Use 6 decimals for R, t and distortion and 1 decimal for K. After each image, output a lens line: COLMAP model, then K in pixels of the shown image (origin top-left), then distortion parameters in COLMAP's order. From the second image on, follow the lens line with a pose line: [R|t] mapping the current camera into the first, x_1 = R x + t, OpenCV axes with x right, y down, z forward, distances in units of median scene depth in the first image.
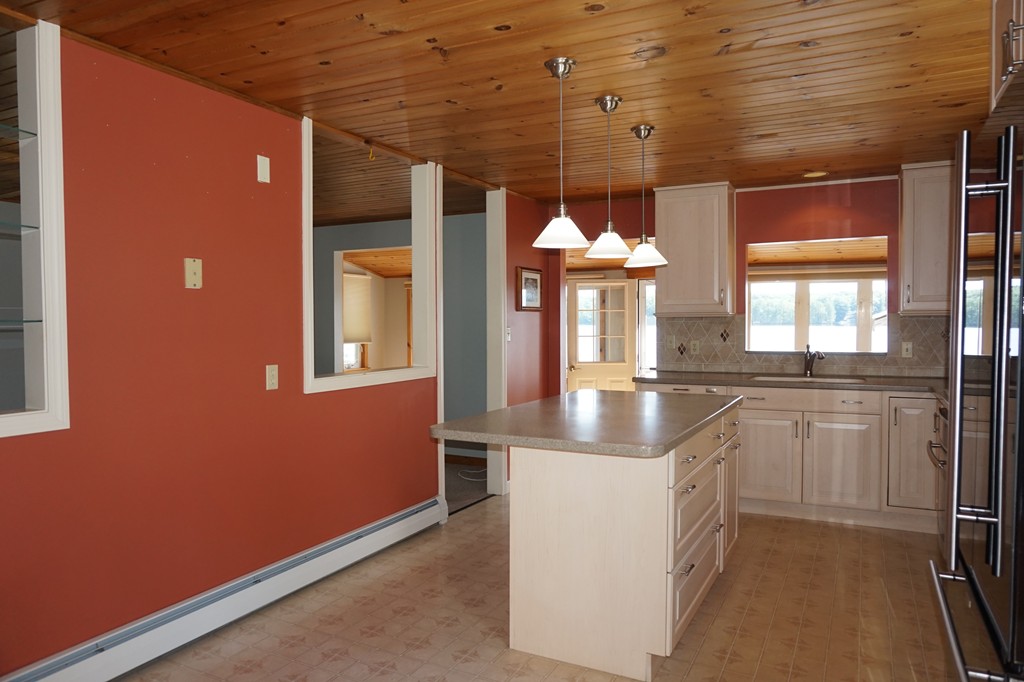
lens RADIAL K [[690.7, 0, 509.8], [0, 690.7, 346.1], [0, 0, 1]] dist [-0.048513, 0.032525]
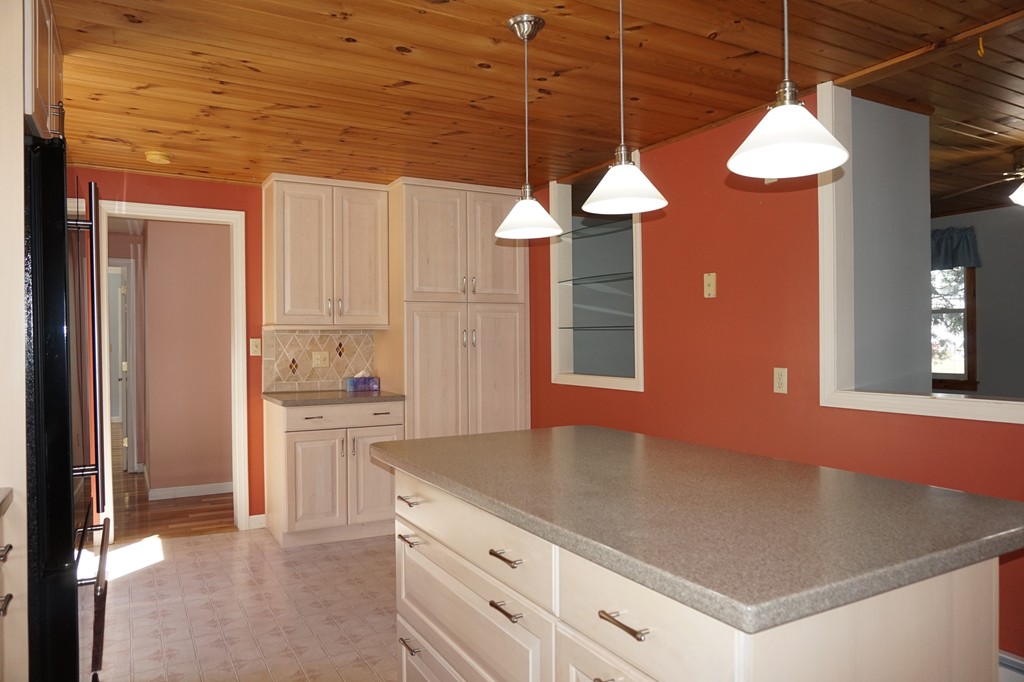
lens RADIAL K [[690.7, 0, 508.4], [0, 690.7, 339.3], [0, 0, 1]] dist [-0.048513, 0.032525]
pose [[-0.561634, 0.023604, -0.827049, 0.752016], [-0.007307, 0.999413, 0.033485, -0.048011], [0.827353, 0.024849, -0.561132, 1.392409]]
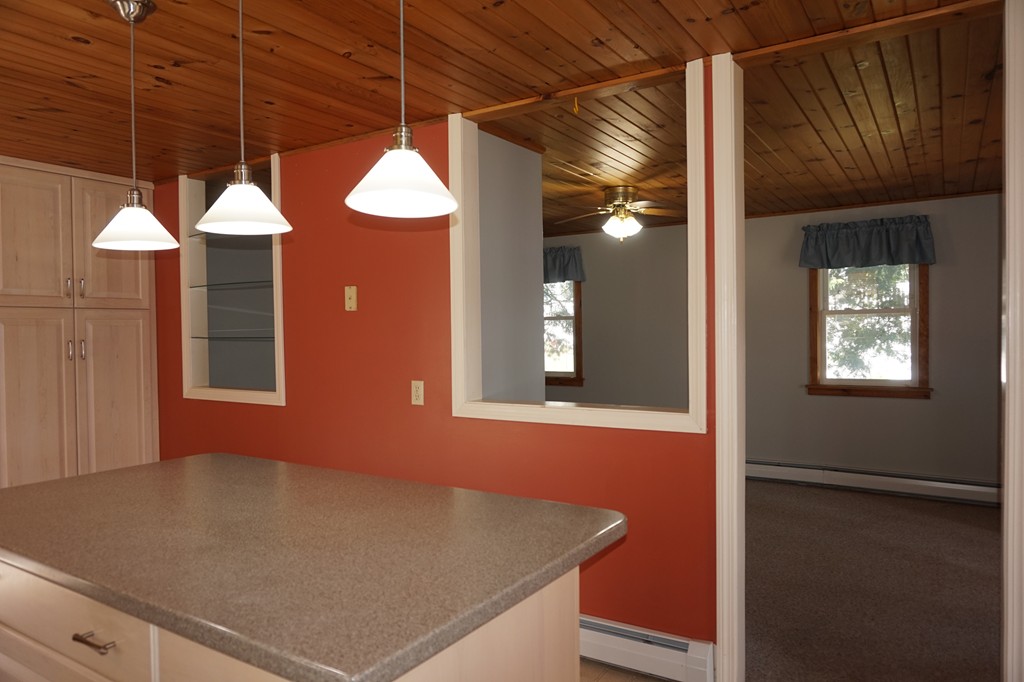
lens RADIAL K [[690.7, 0, 515.2], [0, 690.7, 339.2], [0, 0, 1]] dist [-0.048513, 0.032525]
pose [[-0.098154, 0.032422, -0.994643, 0.726774], [-0.016559, 0.999278, 0.034207, -0.080072], [0.995033, 0.019828, -0.097546, 1.411192]]
